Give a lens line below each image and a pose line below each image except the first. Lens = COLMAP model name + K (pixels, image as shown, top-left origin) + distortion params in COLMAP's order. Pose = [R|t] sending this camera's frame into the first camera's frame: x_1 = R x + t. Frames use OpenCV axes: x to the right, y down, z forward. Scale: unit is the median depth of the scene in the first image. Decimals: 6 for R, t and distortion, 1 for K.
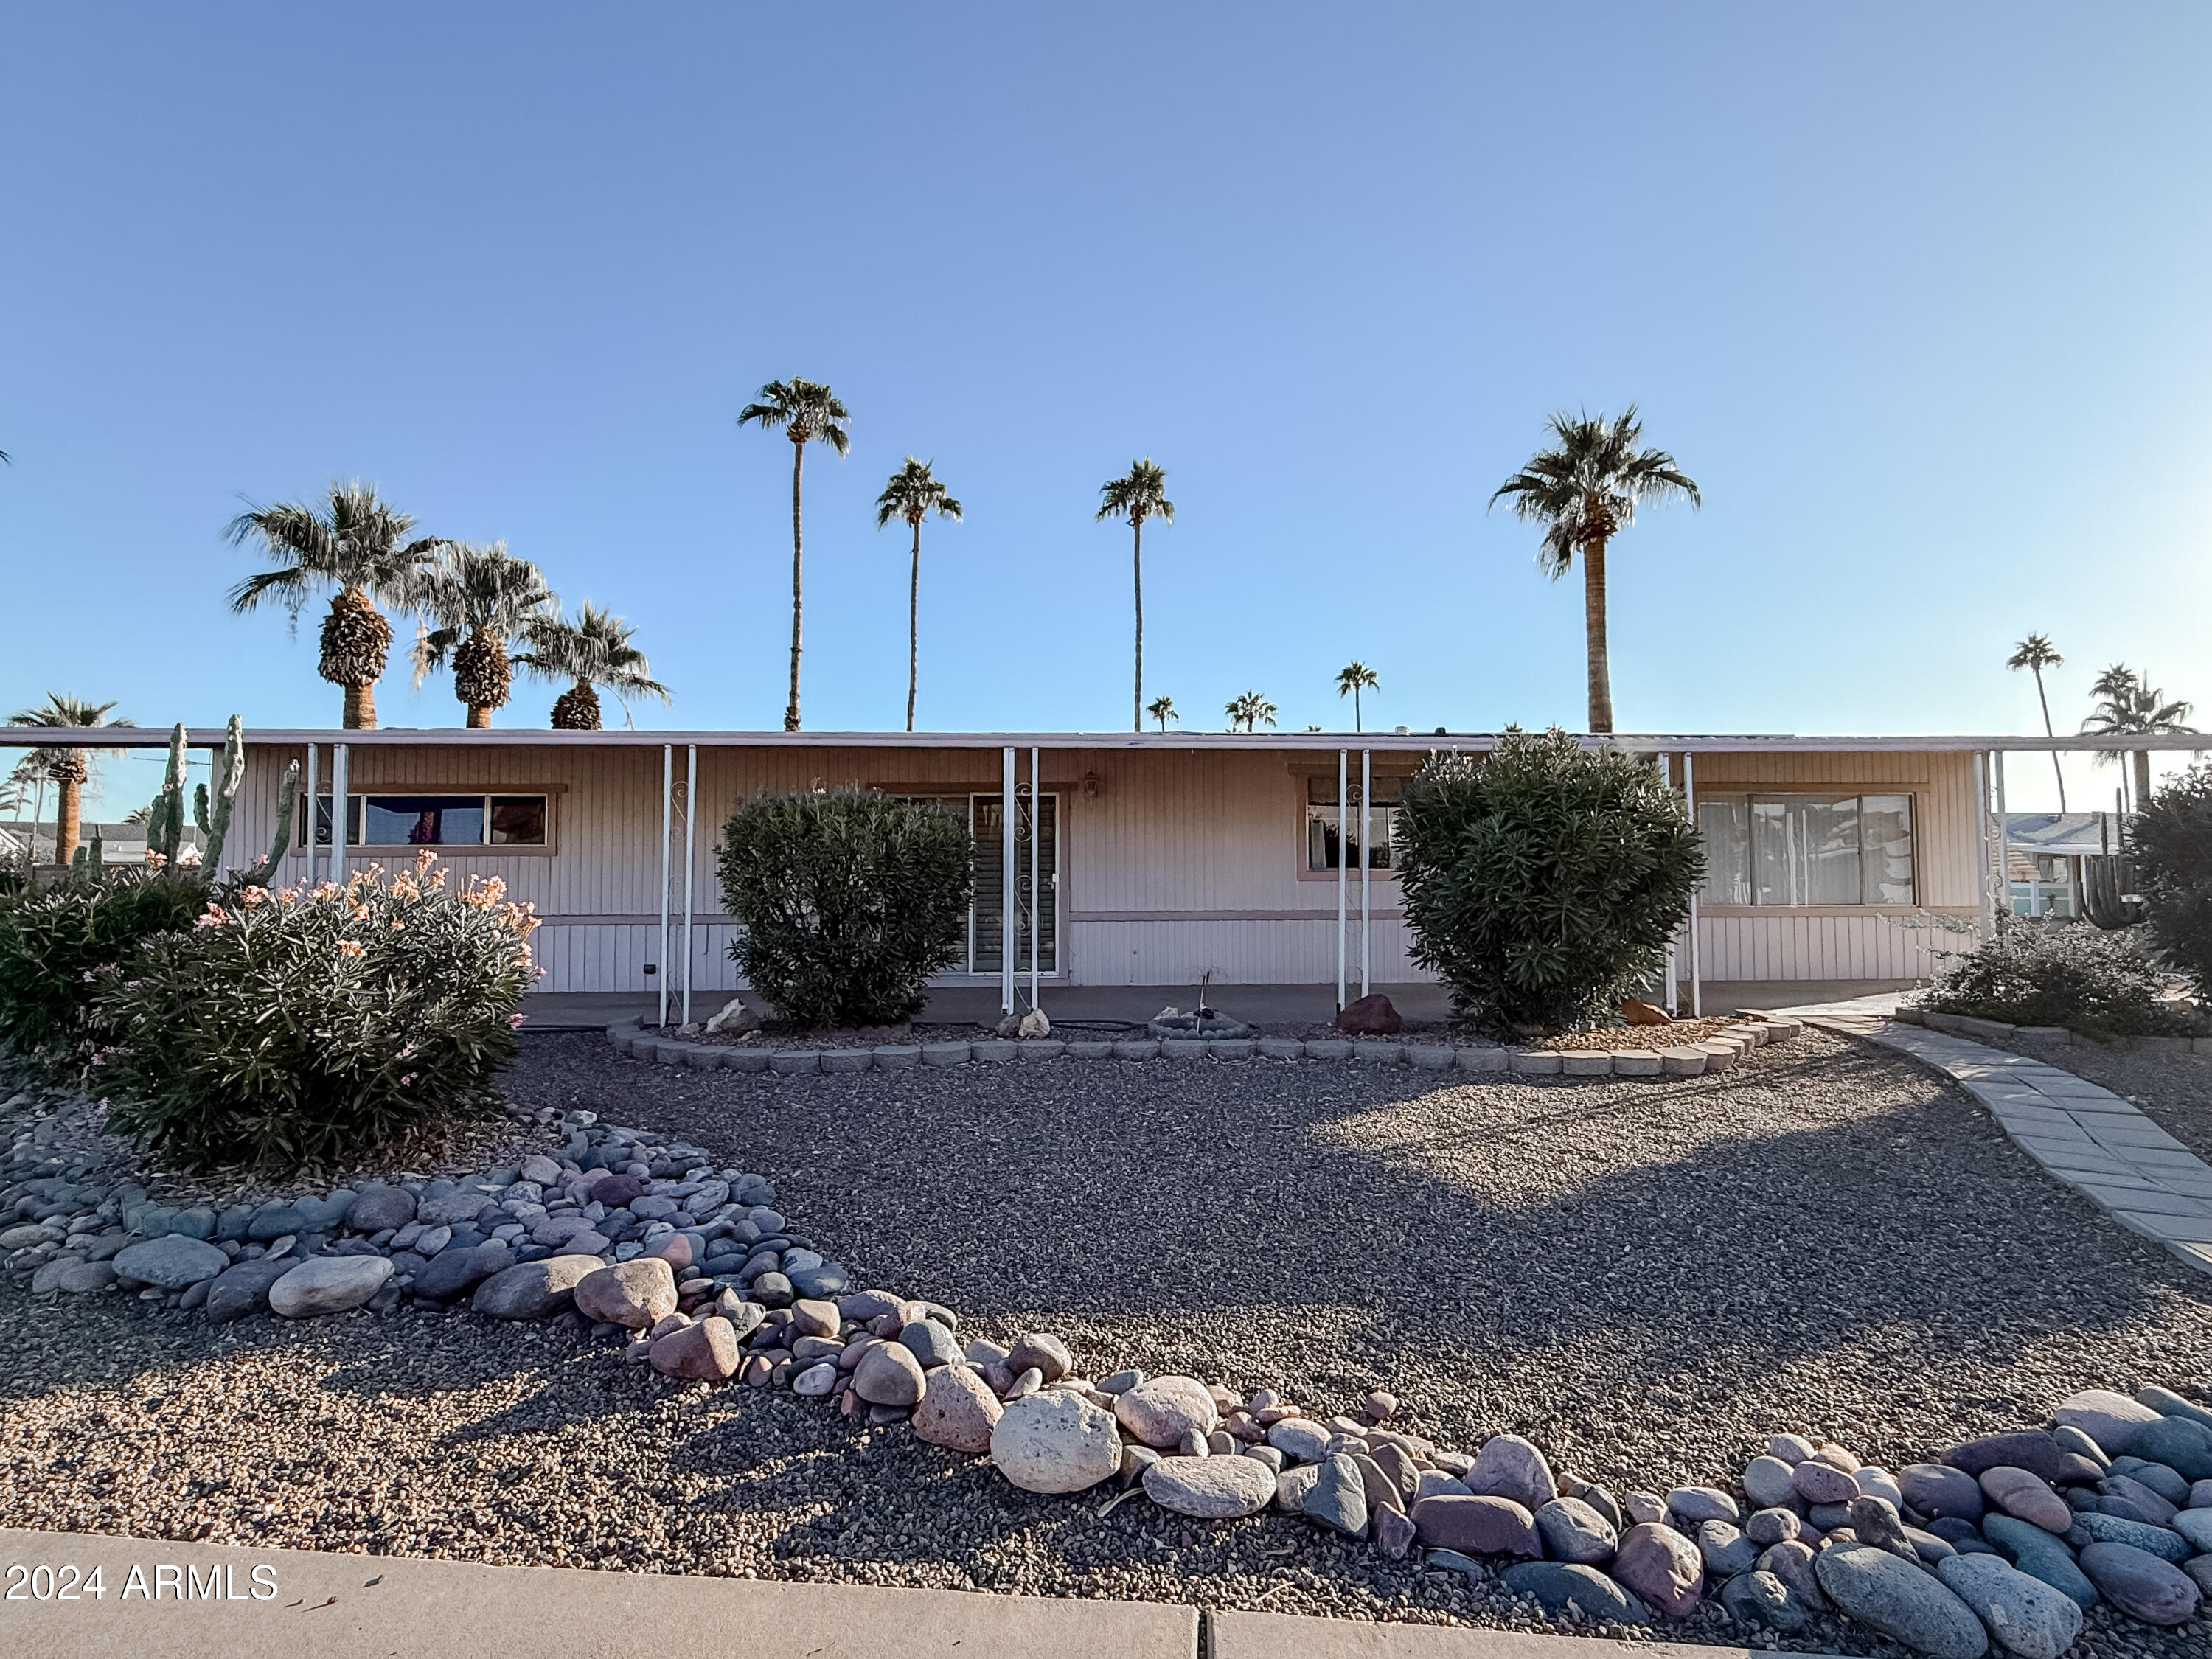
lens RADIAL K [[1073.9, 0, 1109.7], [0, 1073.9, 833.3], [0, 0, 1]] dist [0.000204, -0.000016]
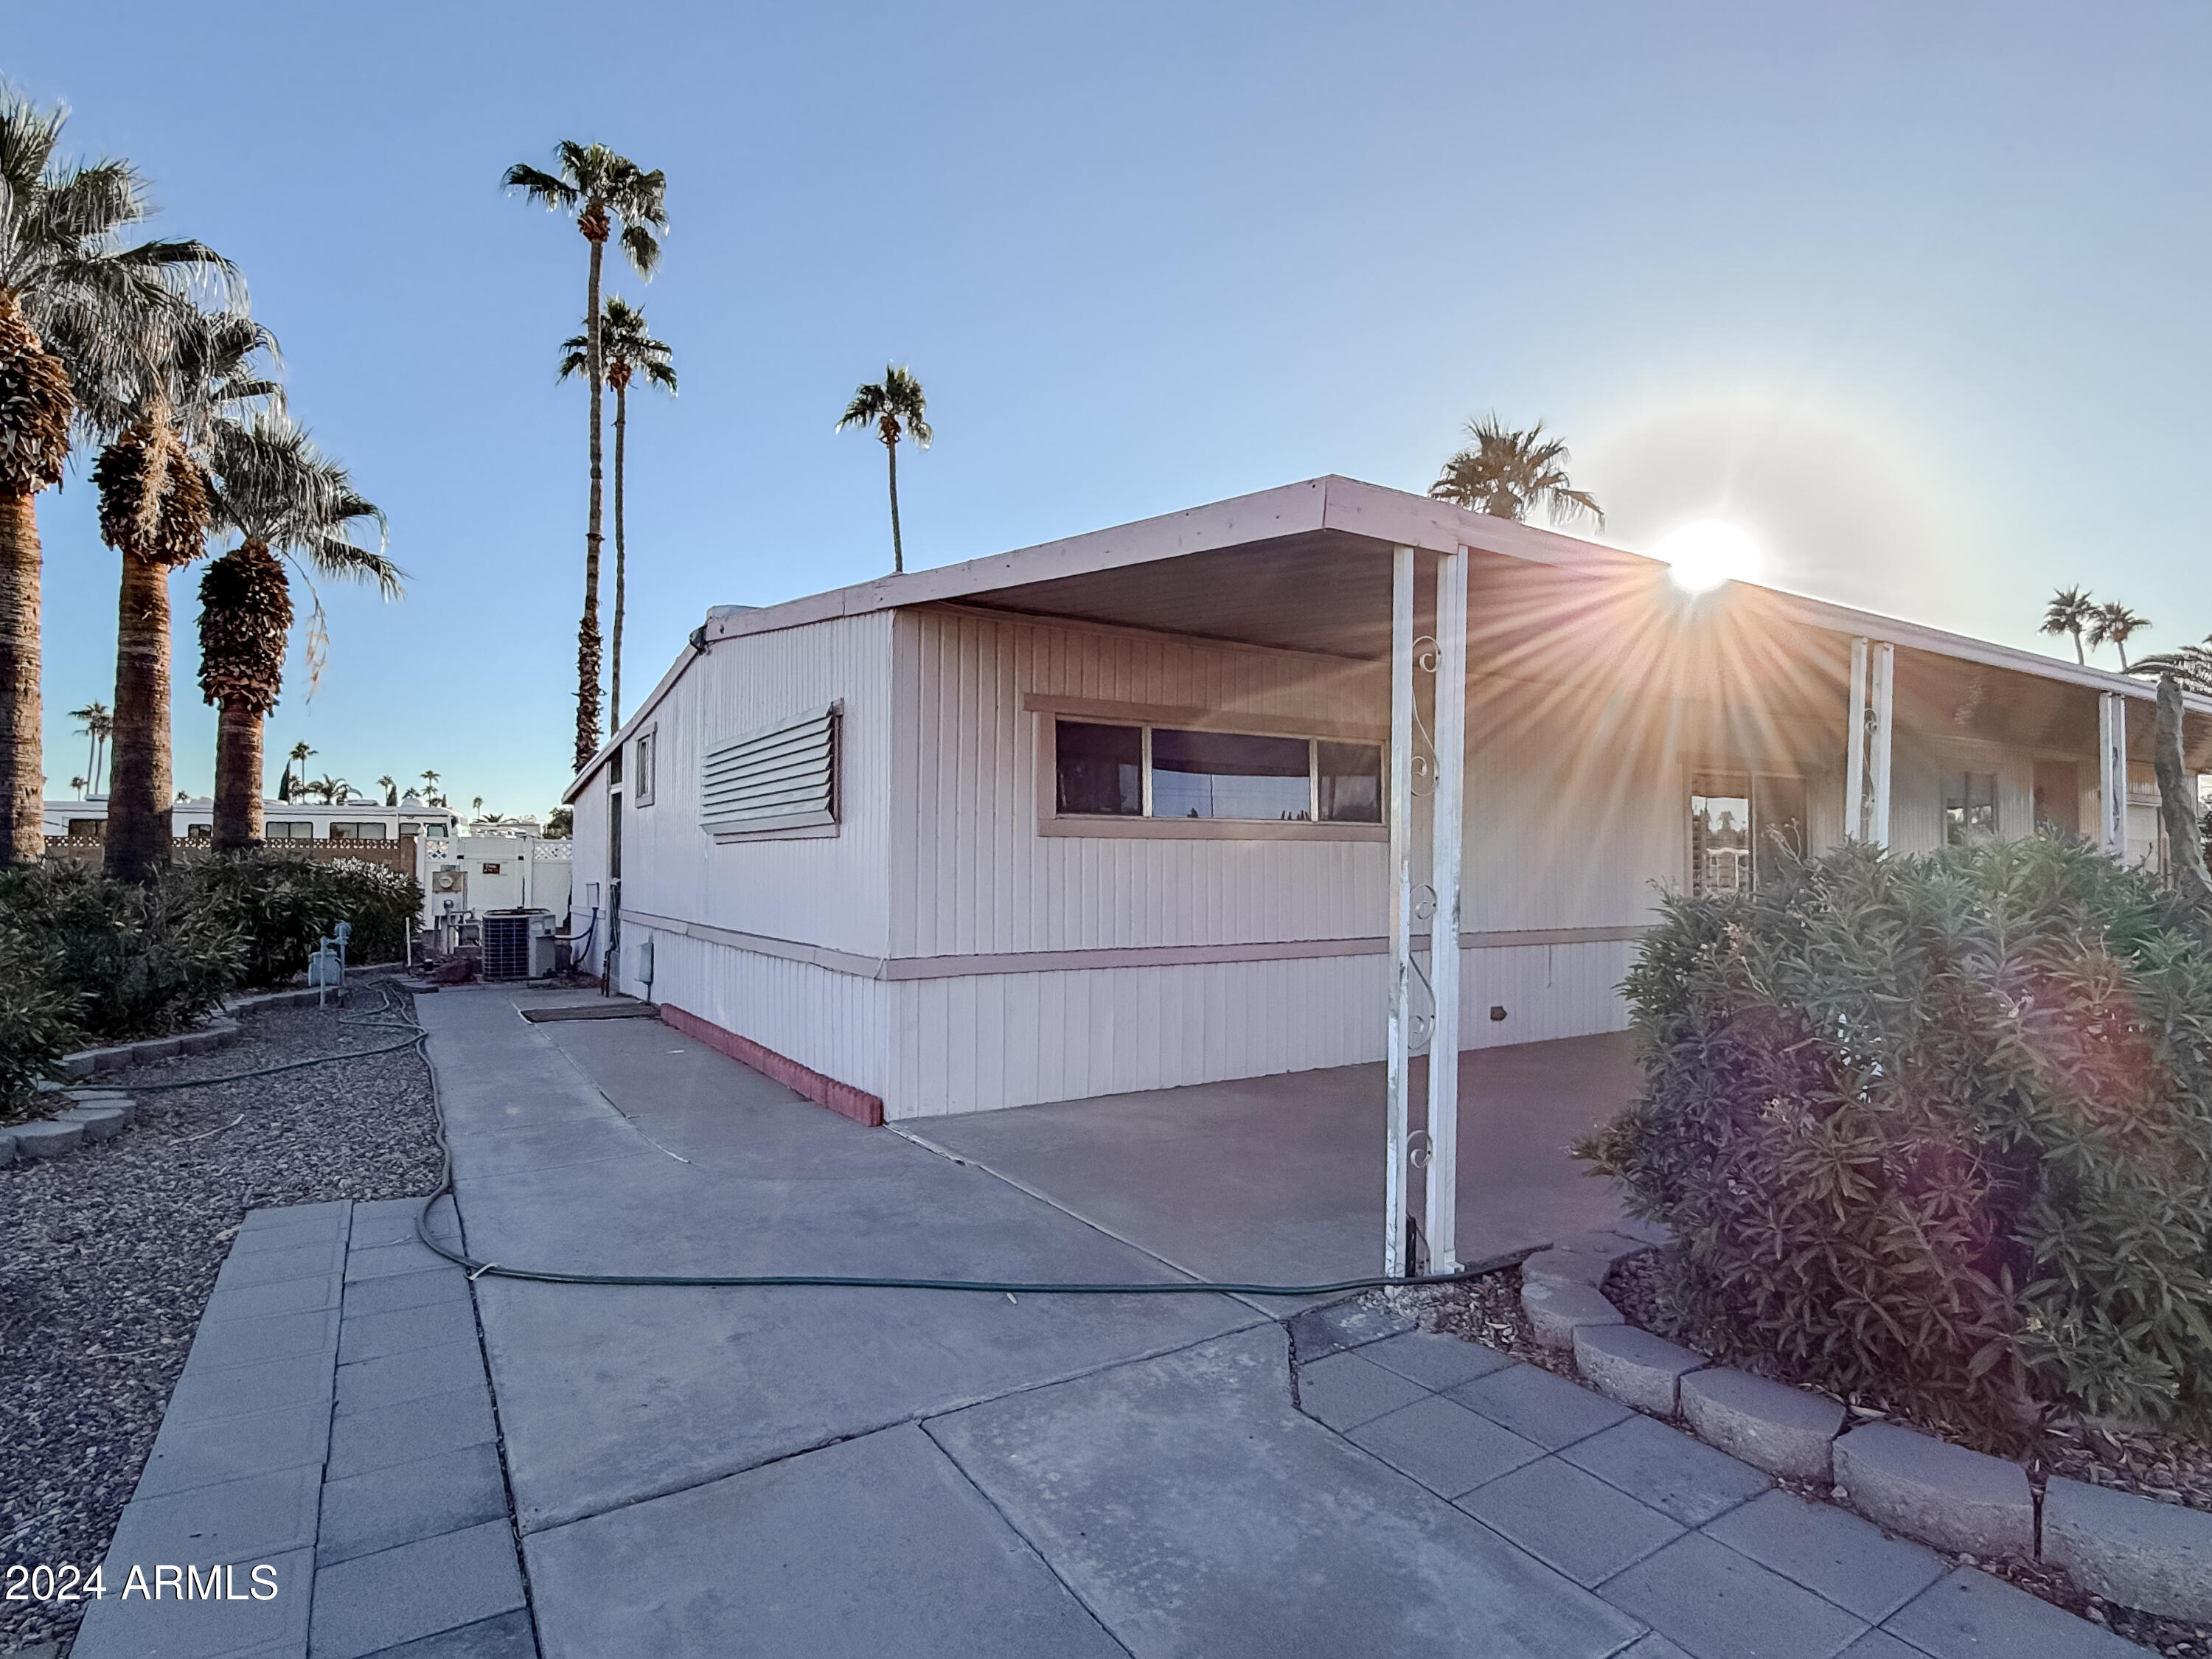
lens RADIAL K [[1156.4, 0, 1106.0], [0, 1156.4, 829.5], [0, 0, 1]] dist [0.002143, 0.000554]
pose [[0.865226, 0.015392, 0.501147, -0.322622], [-0.019725, 0.999800, 0.003347, 0.008958], [-0.500995, -0.012781, 0.865356, 0.152136]]
